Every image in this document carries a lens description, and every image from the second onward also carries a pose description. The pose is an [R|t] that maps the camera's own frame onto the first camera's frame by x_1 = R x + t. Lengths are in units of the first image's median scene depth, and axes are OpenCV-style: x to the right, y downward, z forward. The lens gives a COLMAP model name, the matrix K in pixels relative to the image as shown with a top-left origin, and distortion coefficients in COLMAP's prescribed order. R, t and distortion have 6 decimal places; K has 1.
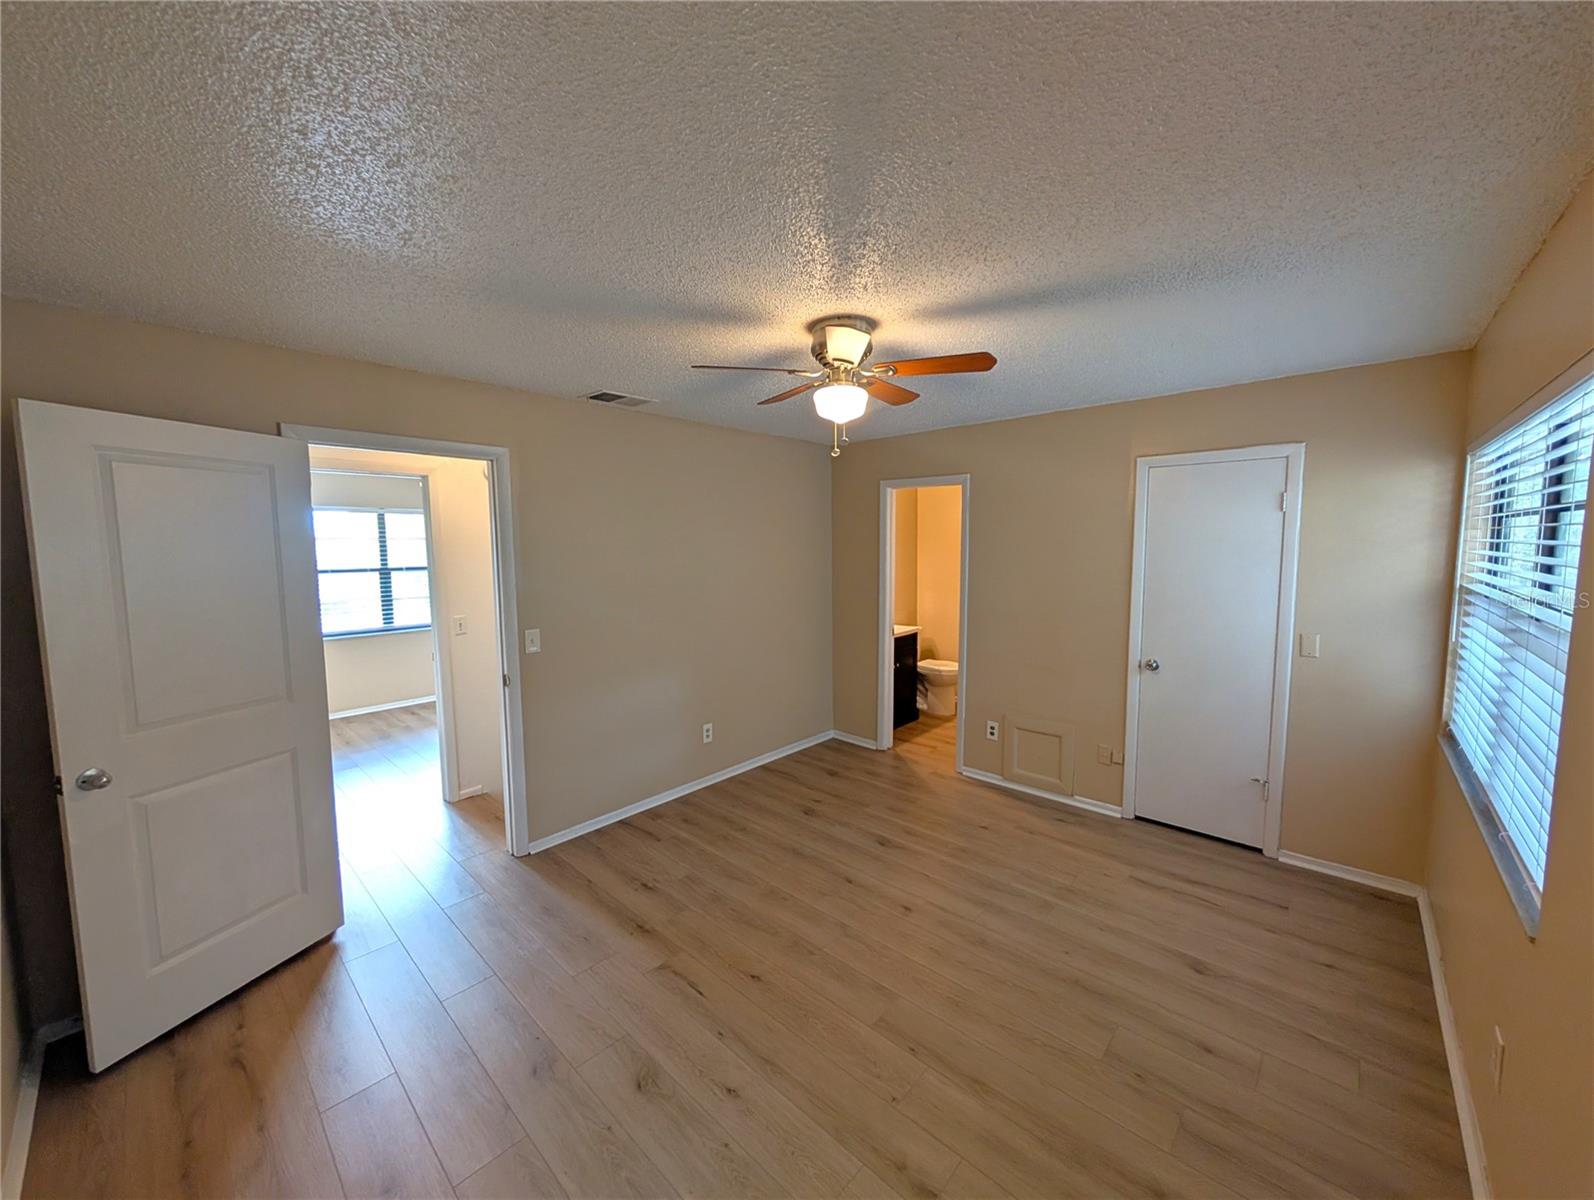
lens RADIAL K [[606.0, 0, 798.0], [0, 606.0, 596.2], [0, 0, 1]] dist [0.000931, -0.000108]
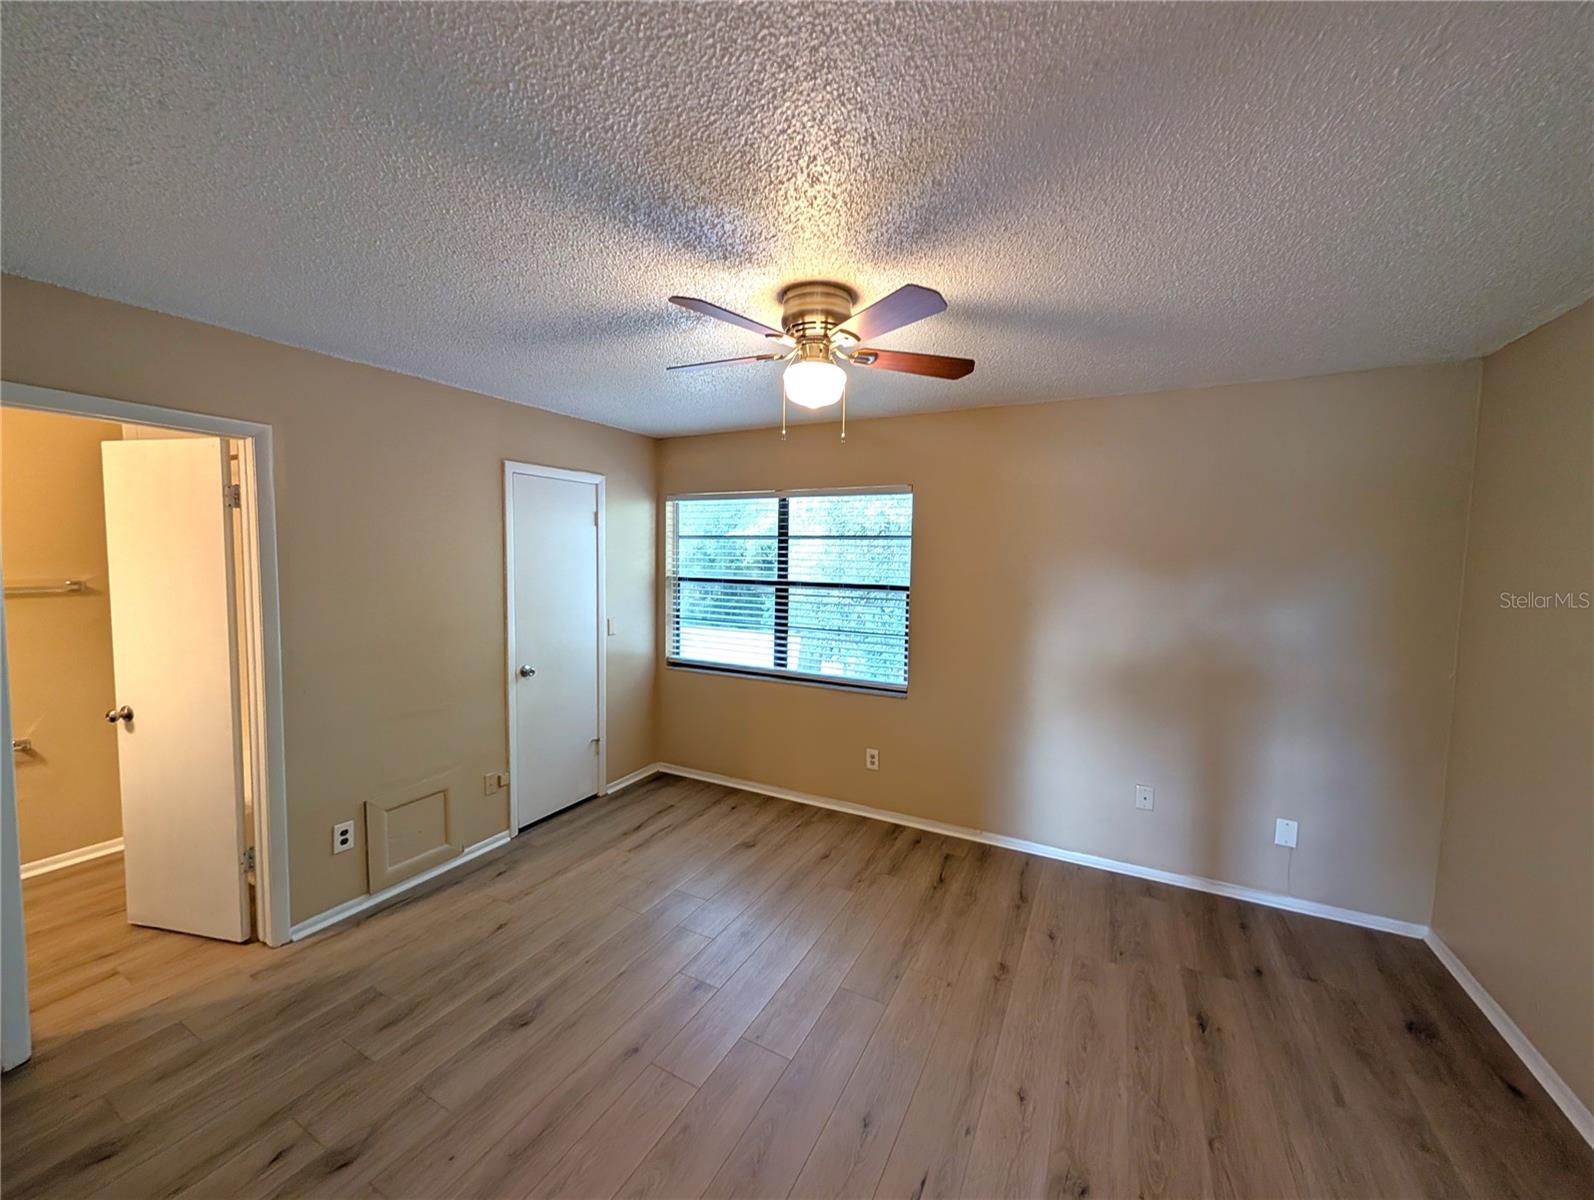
lens RADIAL K [[606.0, 0, 798.0], [0, 606.0, 596.2], [0, 0, 1]] dist [0.000931, -0.000108]
pose [[-0.253720, -0.064490, 0.965126, -0.529244], [0.075067, 0.993453, 0.086117, -0.066914], [-0.964361, 0.094298, -0.247218, 0.868691]]
